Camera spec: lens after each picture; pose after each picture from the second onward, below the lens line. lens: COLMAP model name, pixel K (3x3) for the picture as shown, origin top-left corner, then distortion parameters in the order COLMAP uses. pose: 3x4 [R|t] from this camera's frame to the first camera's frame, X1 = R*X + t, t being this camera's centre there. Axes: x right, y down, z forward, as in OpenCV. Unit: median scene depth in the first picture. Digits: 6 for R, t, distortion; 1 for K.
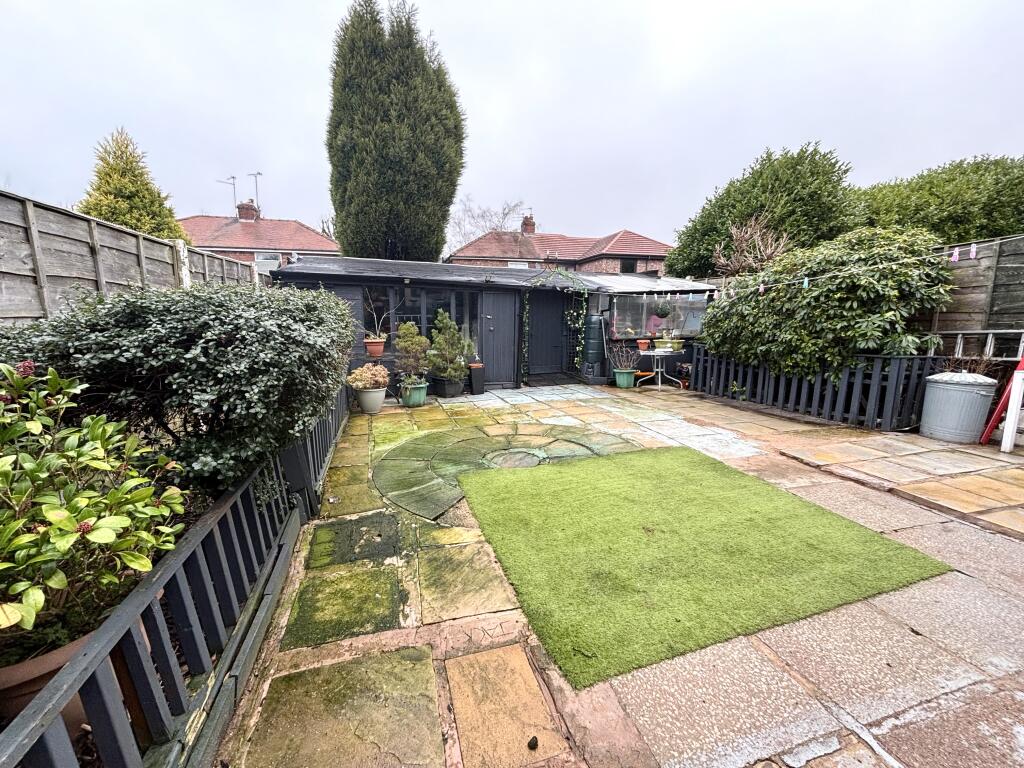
lens RADIAL K [[410.8, 0, 507.9], [0, 410.8, 383.3], [0, 0, 1]] dist [-0.003536, 0.000683]
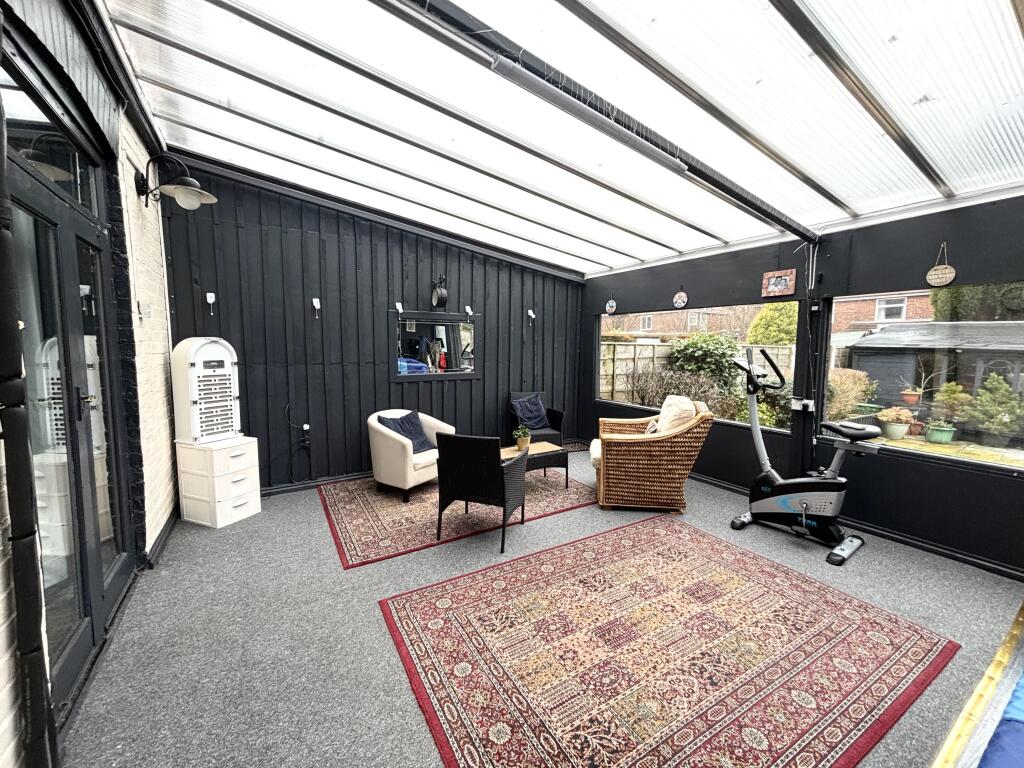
lens RADIAL K [[410.8, 0, 511.9], [0, 410.8, 384.0], [0, 0, 1]] dist [-0.003536, 0.000683]
pose [[0.276229, 0.088472, -0.957011, 0.553213], [-0.159668, 0.986141, 0.045079, 0.021450], [0.947736, 0.140352, 0.286526, -0.636327]]
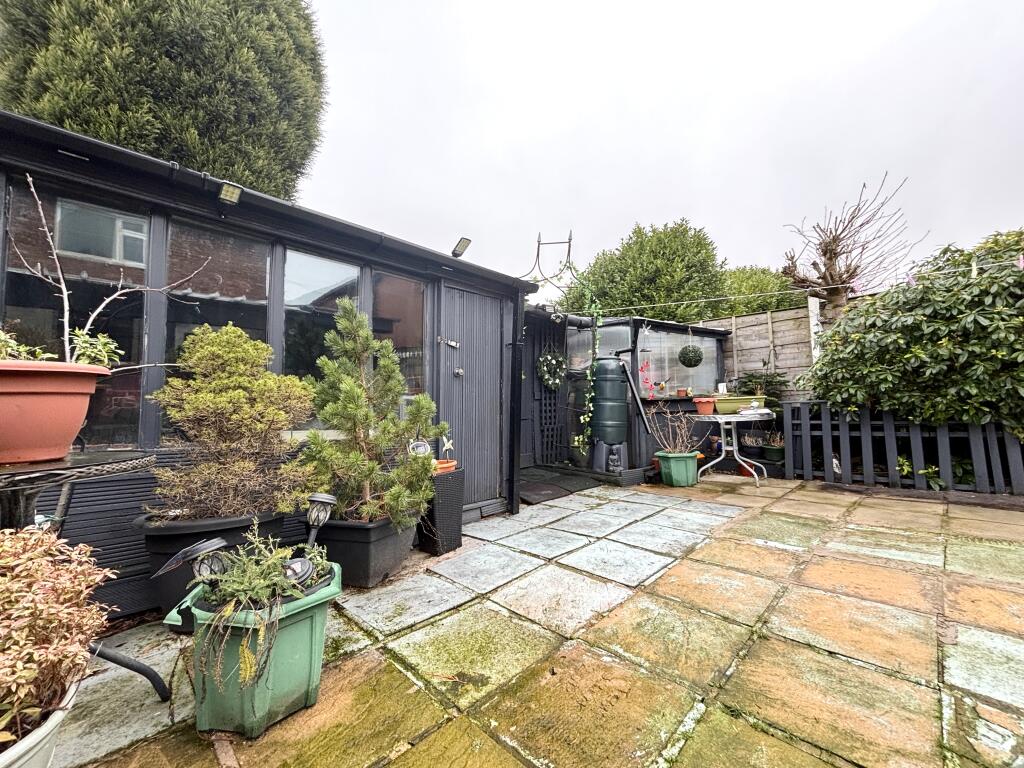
lens RADIAL K [[410.8, 0, 511.1], [0, 410.8, 384.5], [0, 0, 1]] dist [-0.003536, 0.000683]
pose [[0.895777, 0.004898, 0.444476, -0.173391], [0.089279, 0.977580, -0.190701, -0.037385], [-0.435445, 0.210508, 0.875257, 0.609040]]
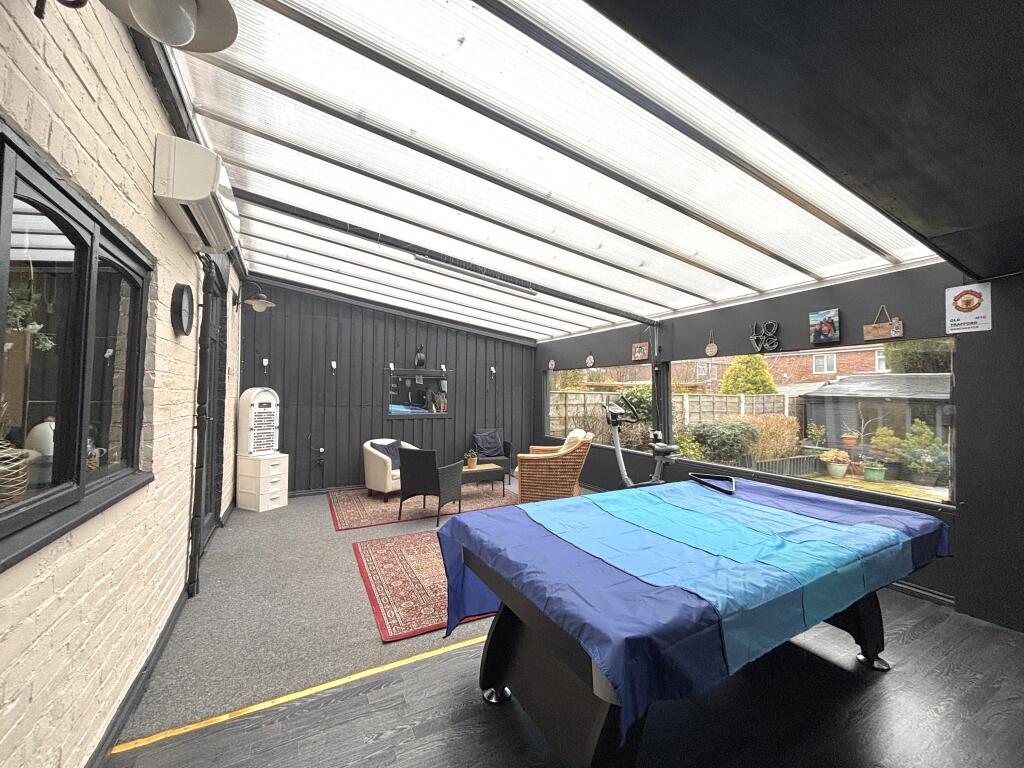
lens RADIAL K [[410.8, 0, 512.6], [0, 410.8, 384.3], [0, 0, 1]] dist [-0.003536, 0.000683]
pose [[0.220542, -0.025693, -0.975039, 0.805967], [-0.164119, 0.984423, -0.063062, 0.012737], [0.961471, 0.173930, 0.212890, -0.569860]]
